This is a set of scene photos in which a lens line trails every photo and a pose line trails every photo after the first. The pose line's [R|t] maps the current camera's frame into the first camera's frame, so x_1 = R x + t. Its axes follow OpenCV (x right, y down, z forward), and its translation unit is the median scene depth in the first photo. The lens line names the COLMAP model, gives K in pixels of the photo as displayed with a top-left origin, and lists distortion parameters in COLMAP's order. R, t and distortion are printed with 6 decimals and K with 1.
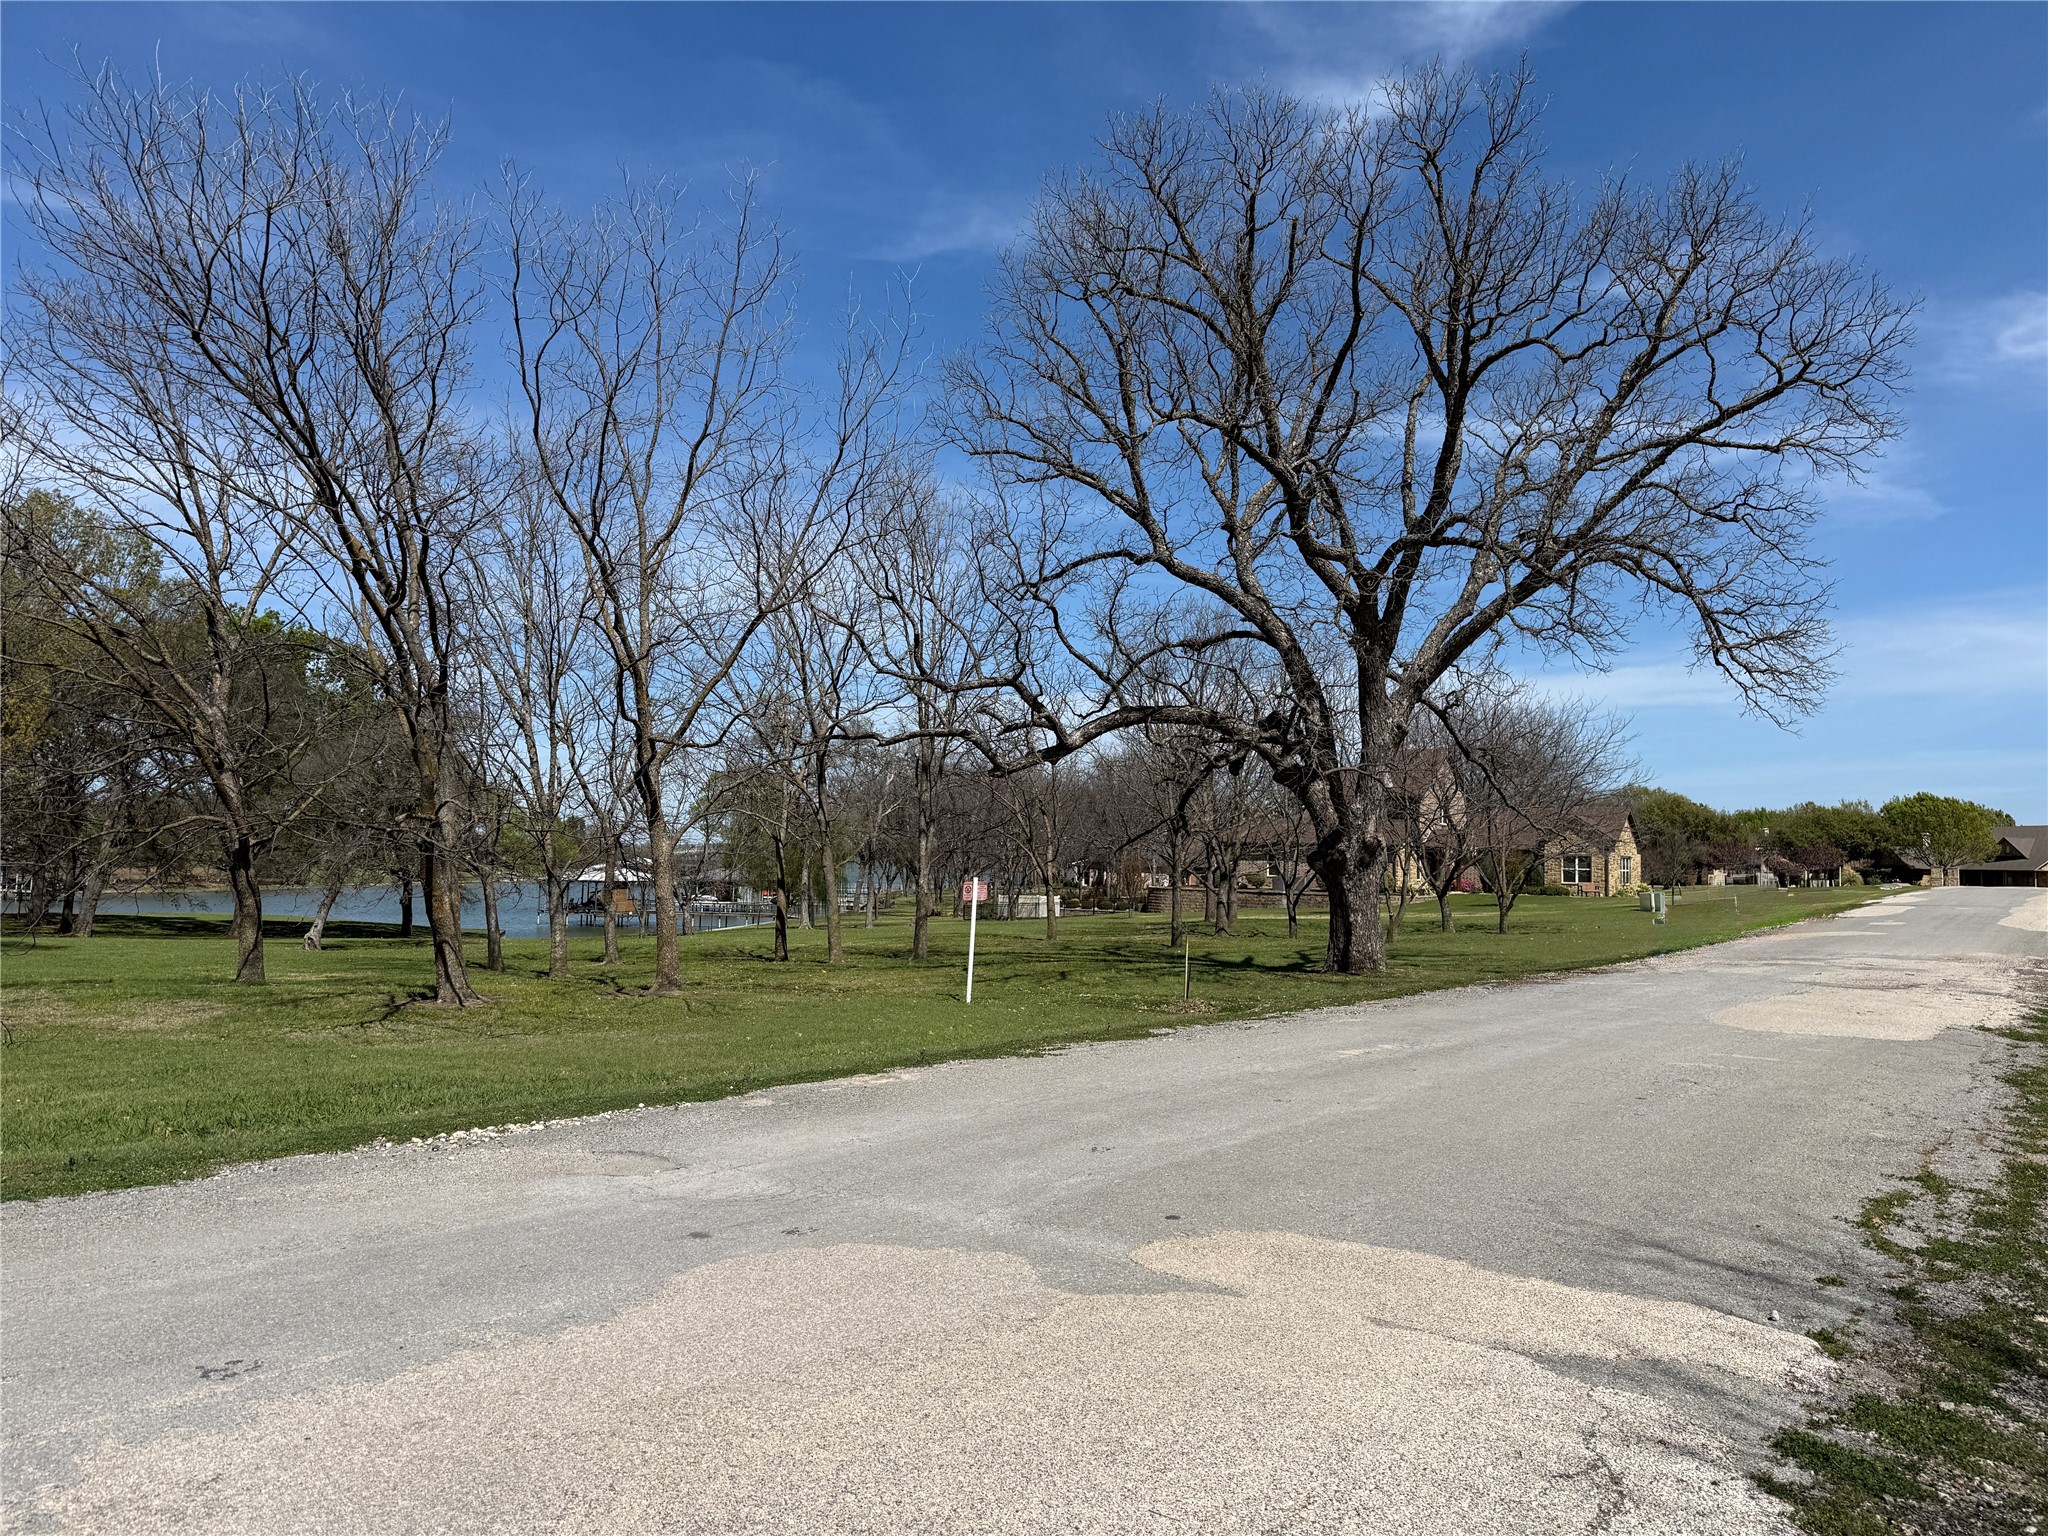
lens RADIAL K [[1440.4, 0, 1024.0], [0, 1440.4, 768.0], [0, 0, 1]] dist [0.004211, -0.002376]
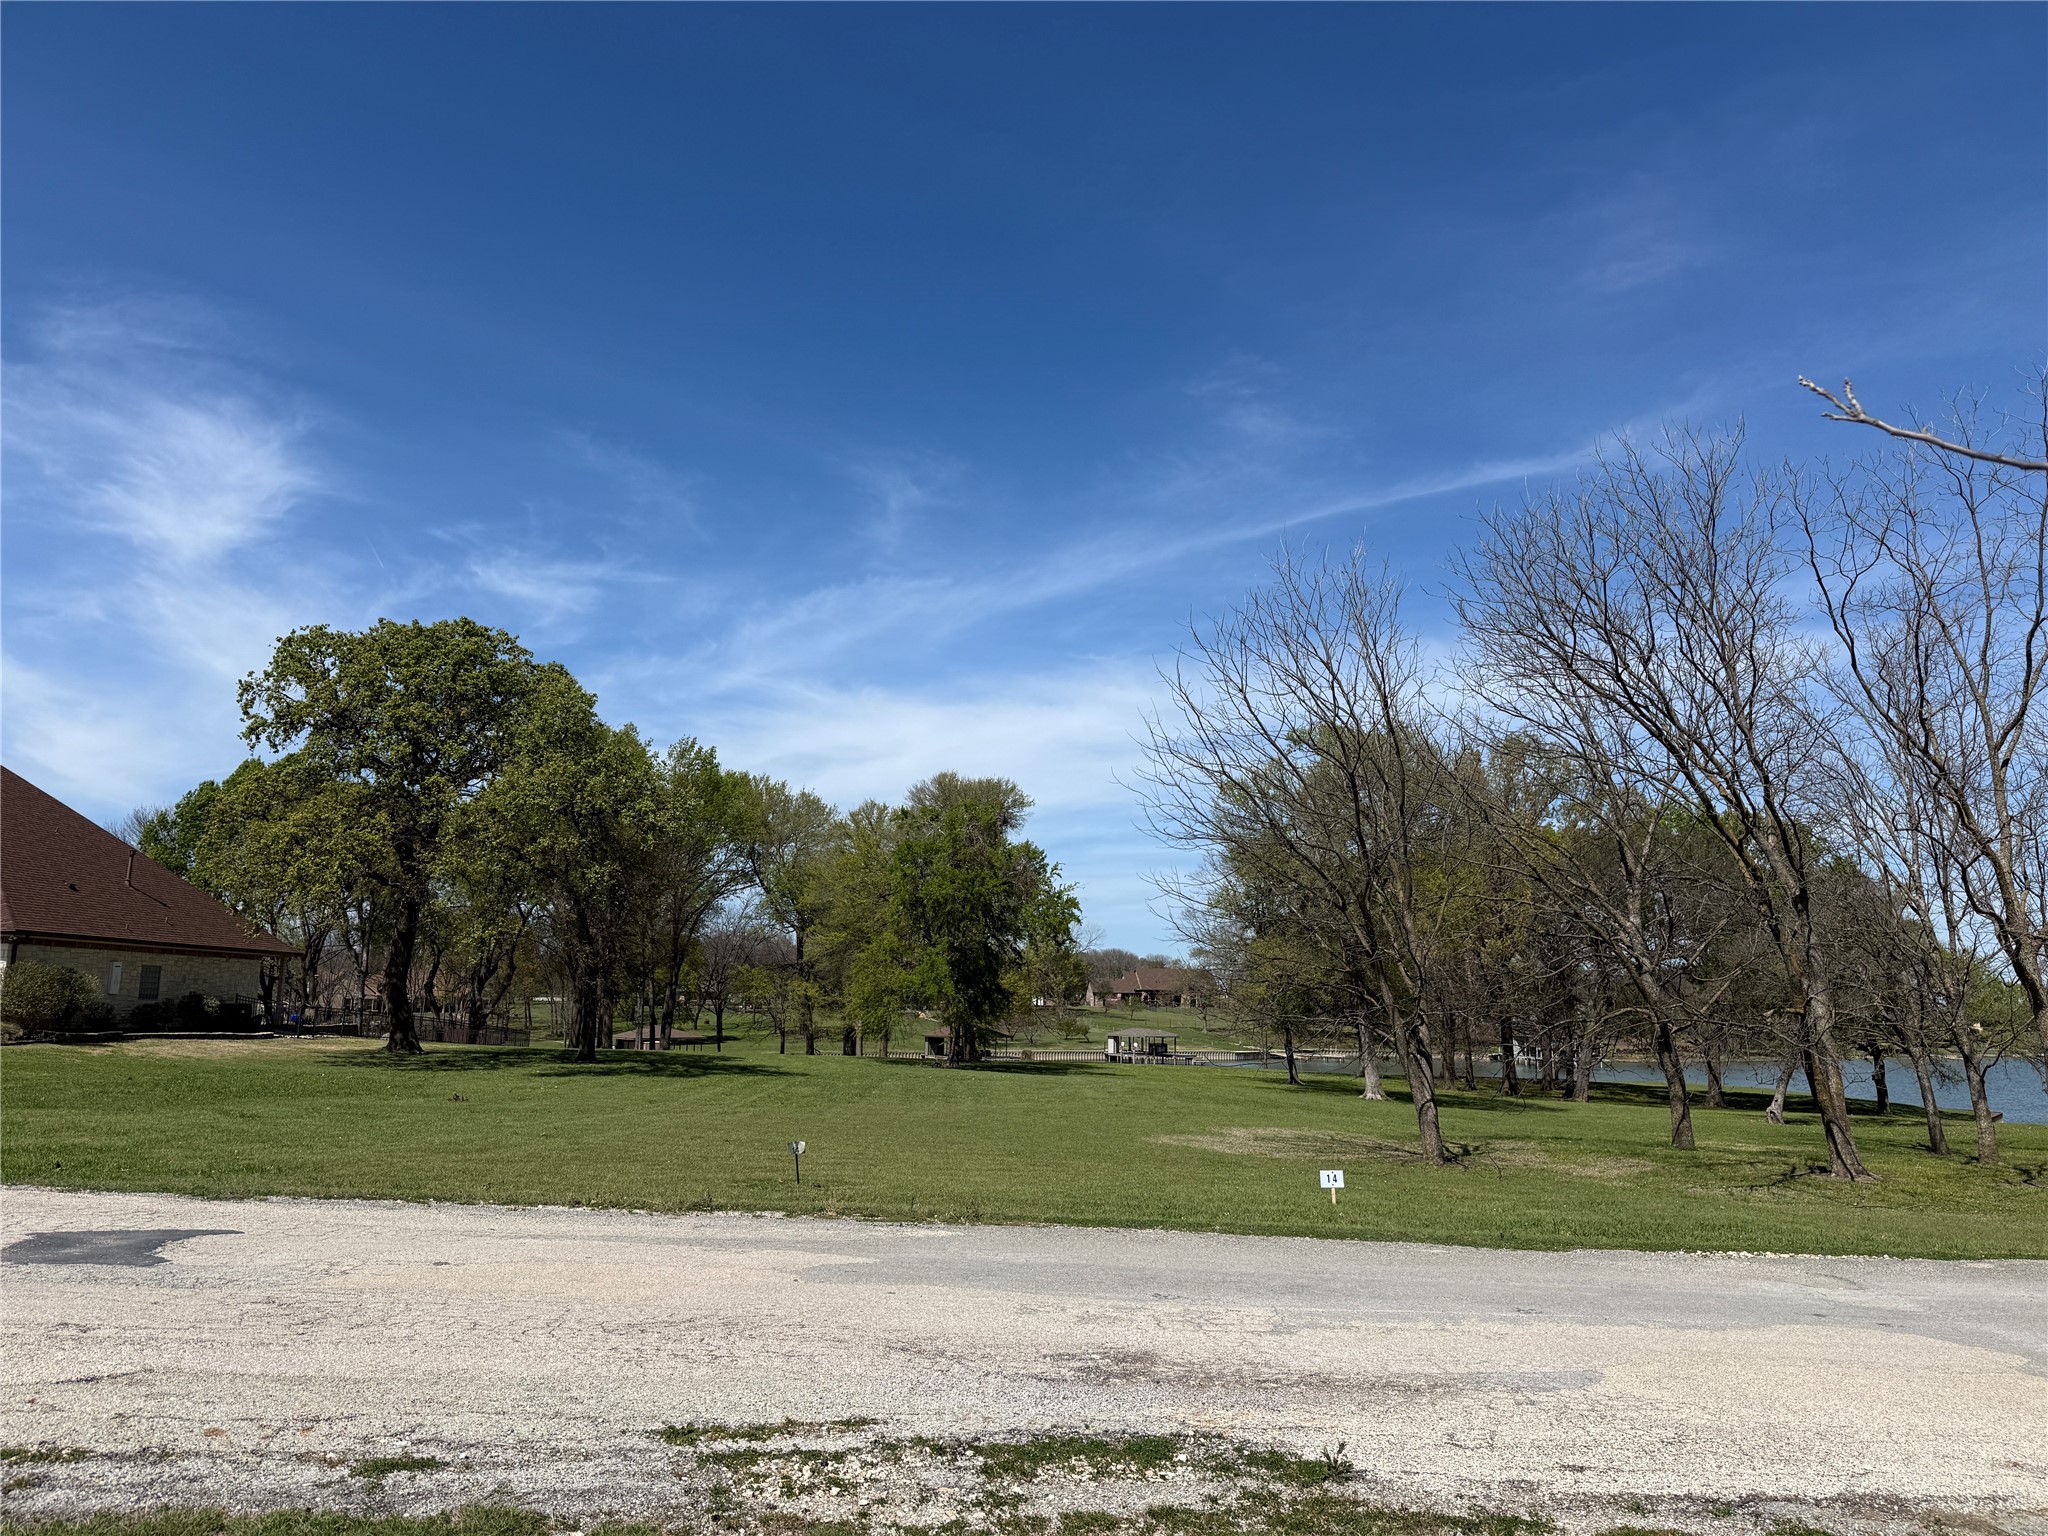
lens RADIAL K [[1440.4, 0, 1024.0], [0, 1440.4, 768.0], [0, 0, 1]] dist [0.004211, -0.002376]
pose [[0.581674, -0.144124, -0.800552, 0.085201], [0.051348, 0.988721, -0.140692, -0.013387], [0.811800, 0.040730, 0.582514, -0.091612]]
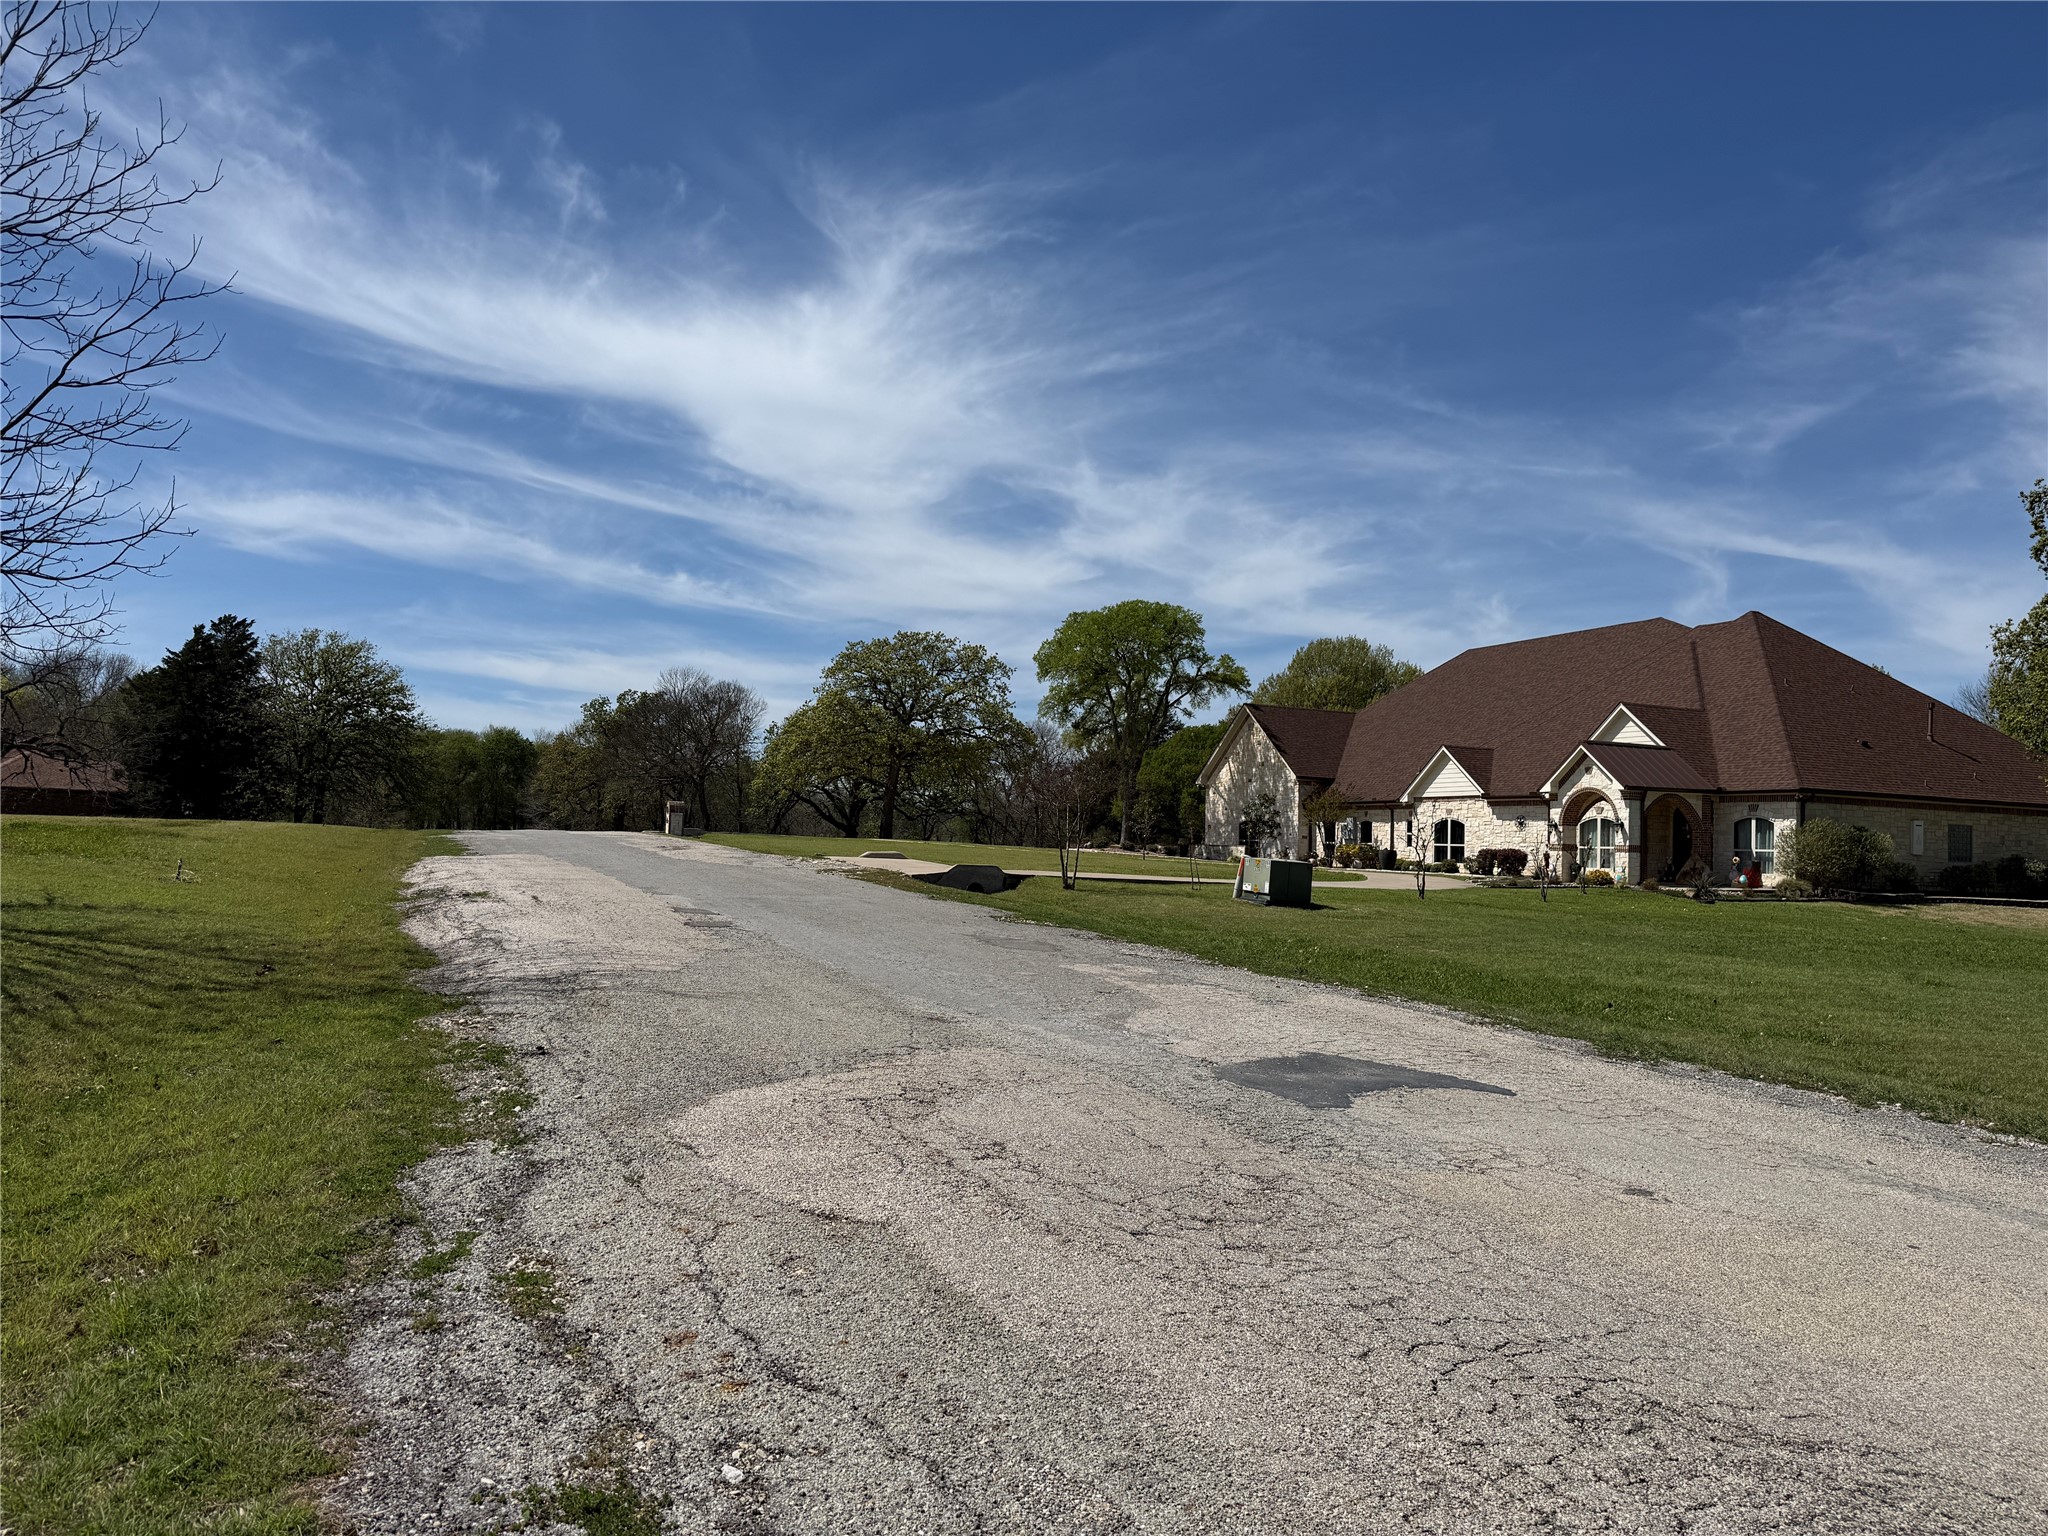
lens RADIAL K [[1440.4, 0, 1024.0], [0, 1440.4, 768.0], [0, 0, 1]] dist [0.004211, -0.002376]
pose [[-0.526509, -0.078857, -0.846505, -0.208199], [0.013419, 0.994794, -0.101017, 0.028405], [0.850064, -0.064546, -0.522710, 0.161950]]
